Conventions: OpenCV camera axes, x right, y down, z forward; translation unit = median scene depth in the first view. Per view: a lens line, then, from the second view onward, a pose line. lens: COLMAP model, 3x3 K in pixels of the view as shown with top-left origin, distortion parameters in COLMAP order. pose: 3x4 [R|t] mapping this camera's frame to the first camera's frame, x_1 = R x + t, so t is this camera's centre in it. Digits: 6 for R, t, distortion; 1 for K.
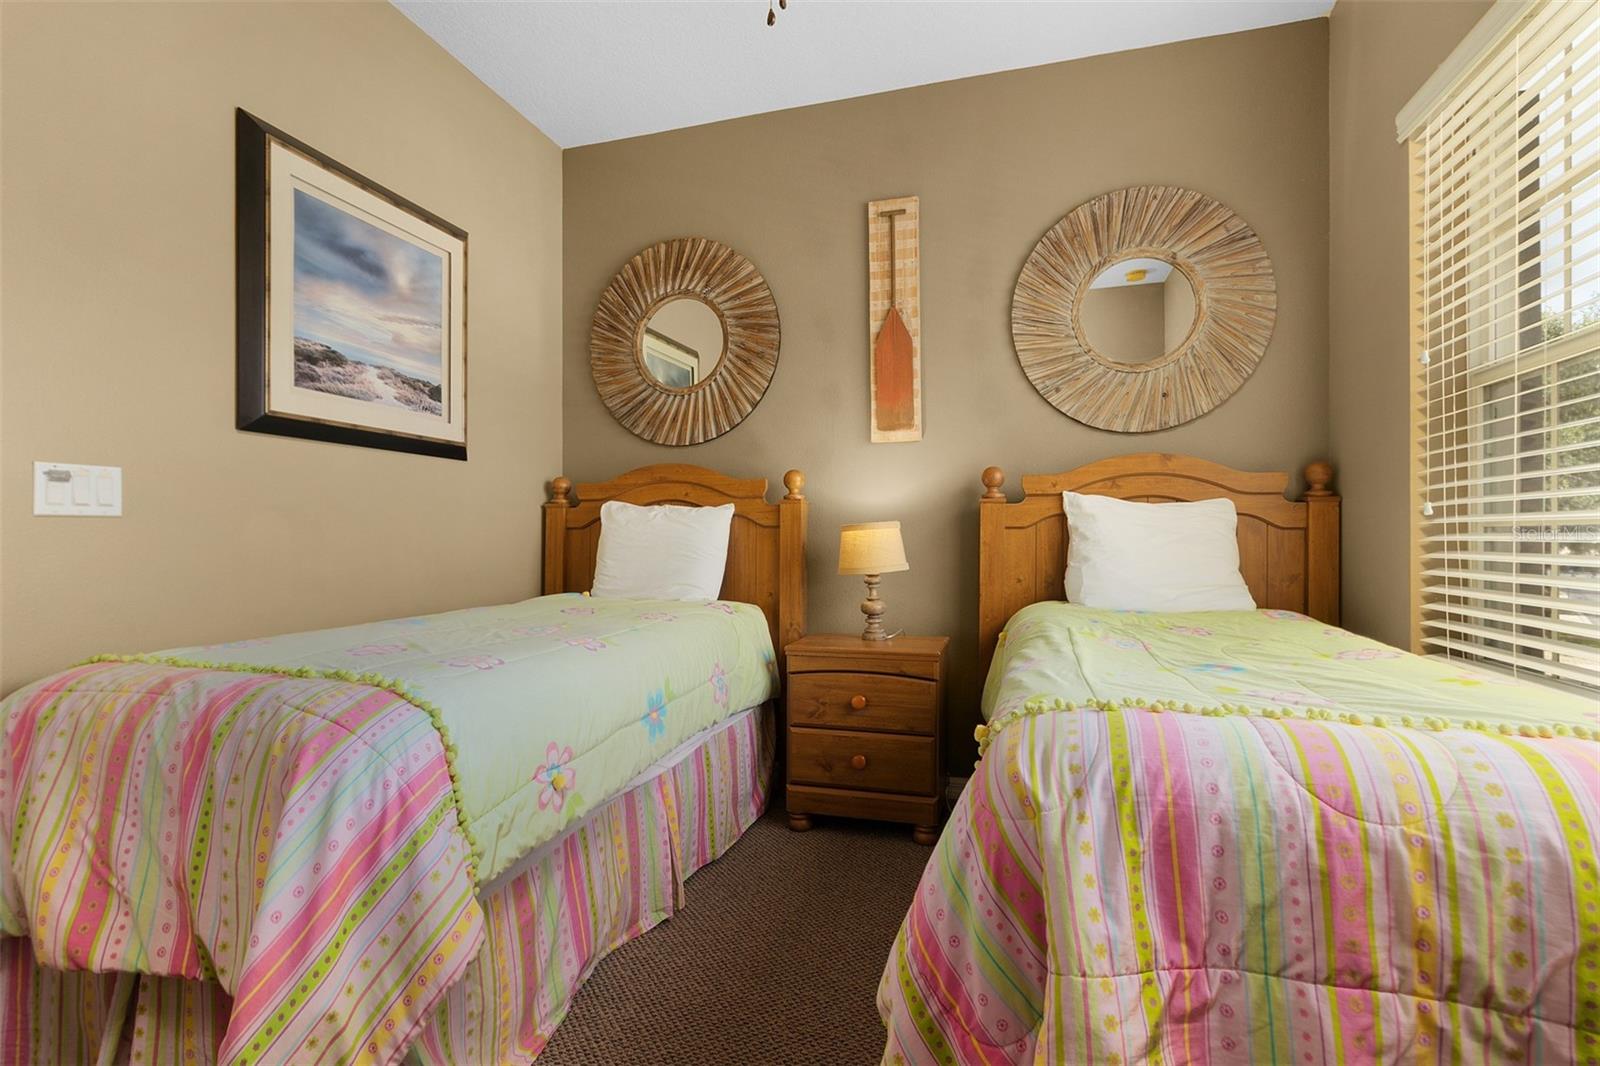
lens RADIAL K [[759.7, 0, 795.8], [0, 759.7, 543.5], [0, 0, 1]] dist [-0.000242, 0.001082]
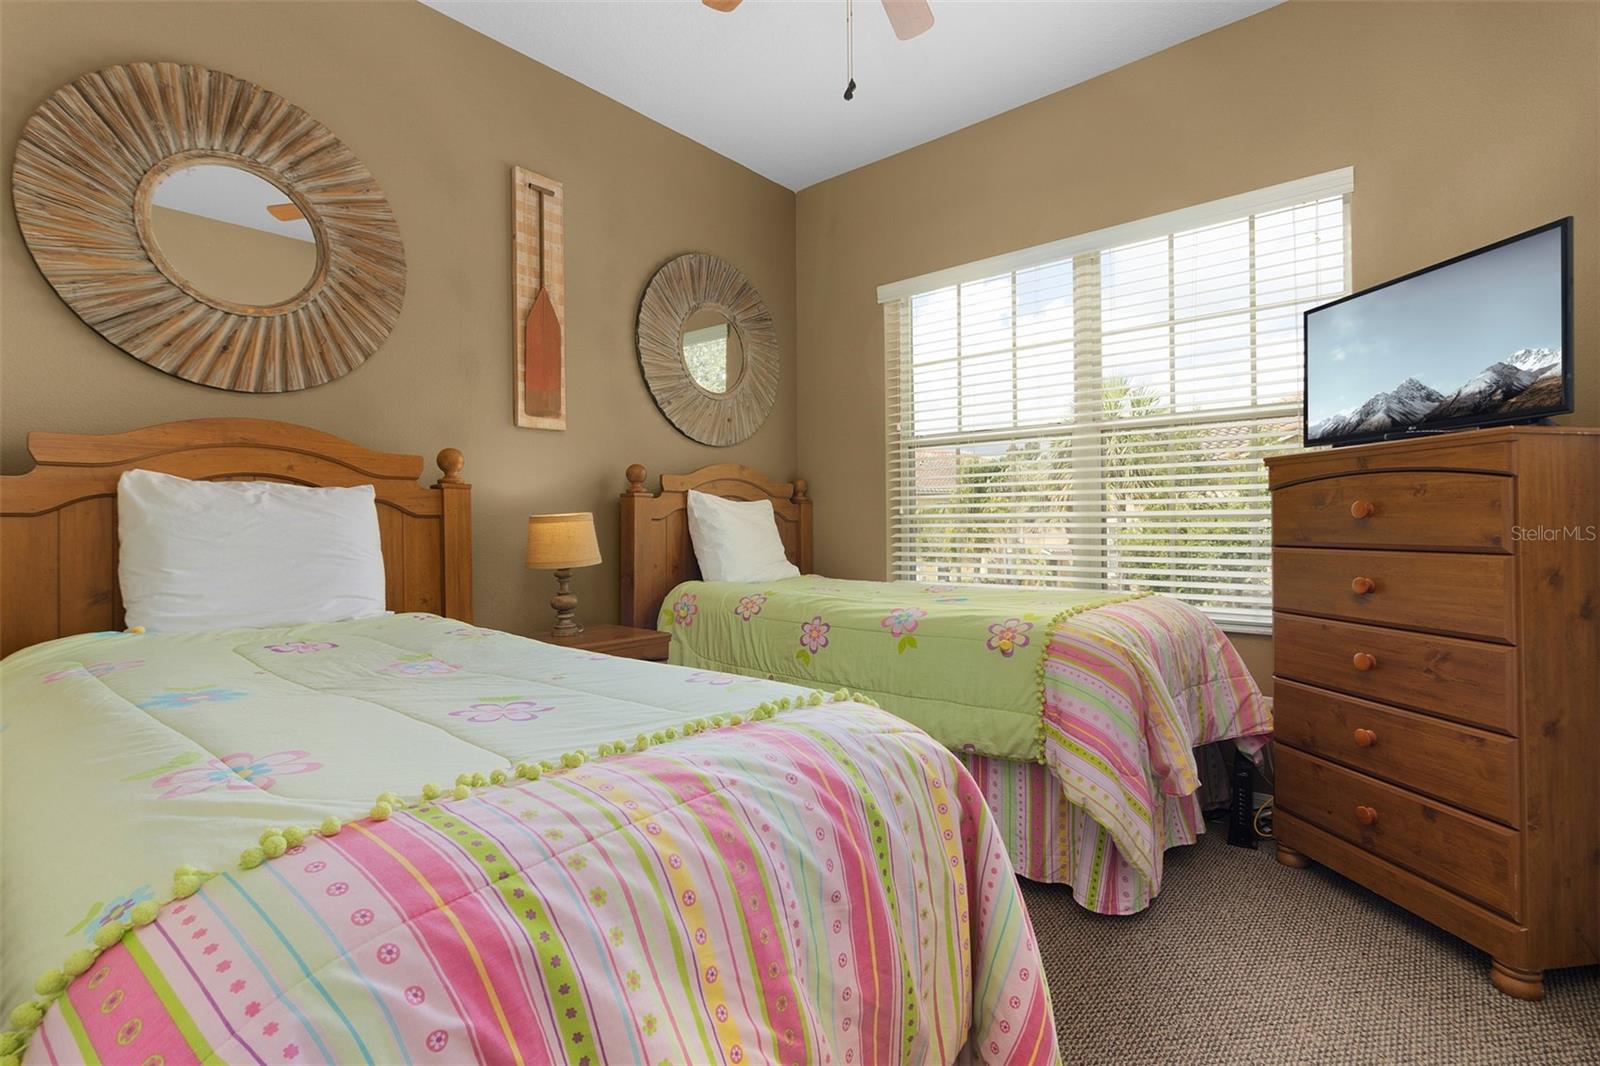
lens RADIAL K [[759.7, 0, 798.9], [0, 759.7, 524.6], [0, 0, 1]] dist [-0.000242, 0.001082]
pose [[0.399395, -0.002304, 0.916776, -0.617328], [0.009970, 0.999949, -0.001831, -0.008115], [-0.916725, 0.009872, 0.399398, 0.322176]]
